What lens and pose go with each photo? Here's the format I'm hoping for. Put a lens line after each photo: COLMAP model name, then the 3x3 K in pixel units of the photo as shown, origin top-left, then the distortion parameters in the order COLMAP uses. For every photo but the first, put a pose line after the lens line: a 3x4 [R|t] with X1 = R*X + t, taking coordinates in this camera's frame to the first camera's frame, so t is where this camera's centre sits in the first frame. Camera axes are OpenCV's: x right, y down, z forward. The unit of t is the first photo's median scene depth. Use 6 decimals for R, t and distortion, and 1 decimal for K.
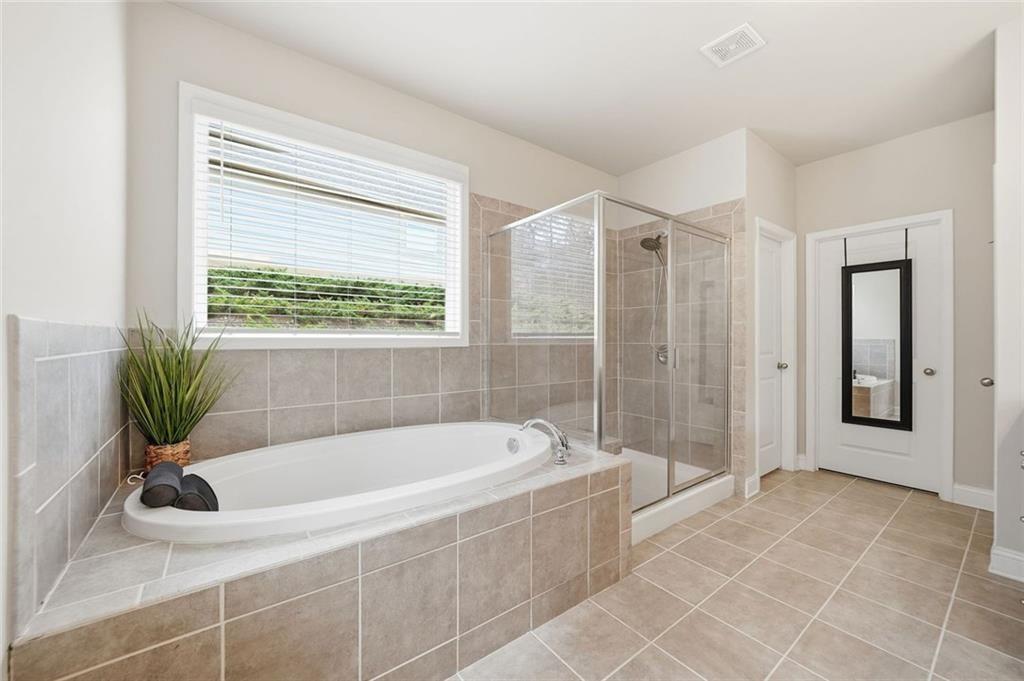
lens RADIAL K [[426.3, 0, 512.0], [0, 426.3, 340.5], [0, 0, 1]] dist [-0.000496, 0.000003]
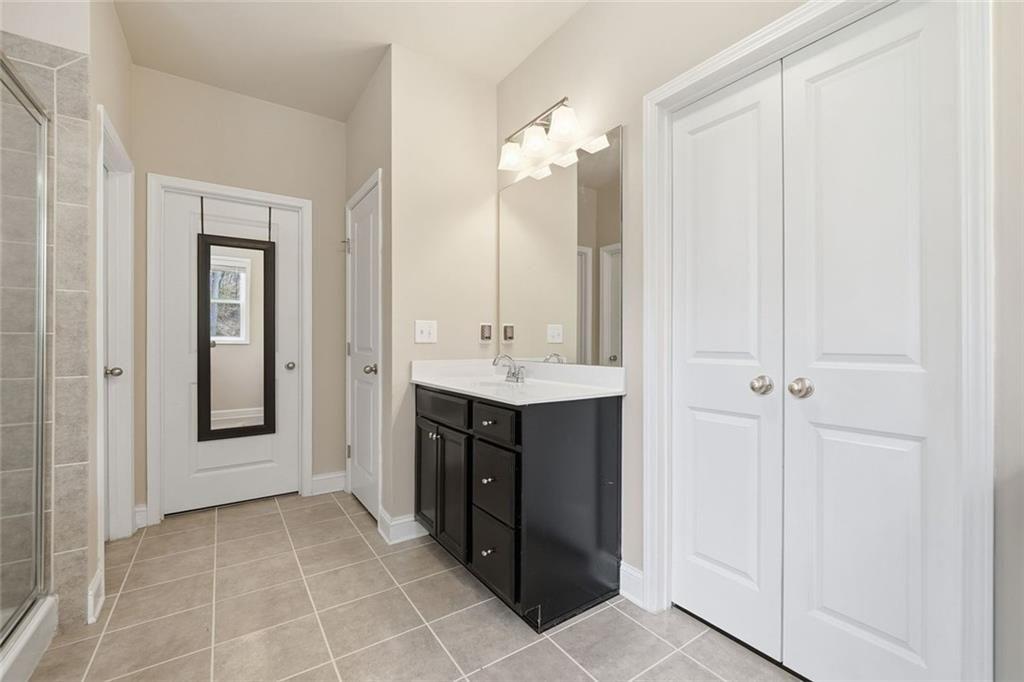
lens RADIAL K [[439.7, 0, 512.0], [0, 439.7, 341.0], [0, 0, 1]] dist [-0.001693, -0.000176]
pose [[0.014134, 0.006536, 0.999879, 0.011262], [0.009475, 0.999933, -0.006670, 0.028784], [-0.999855, 0.009568, 0.014071, 0.475288]]
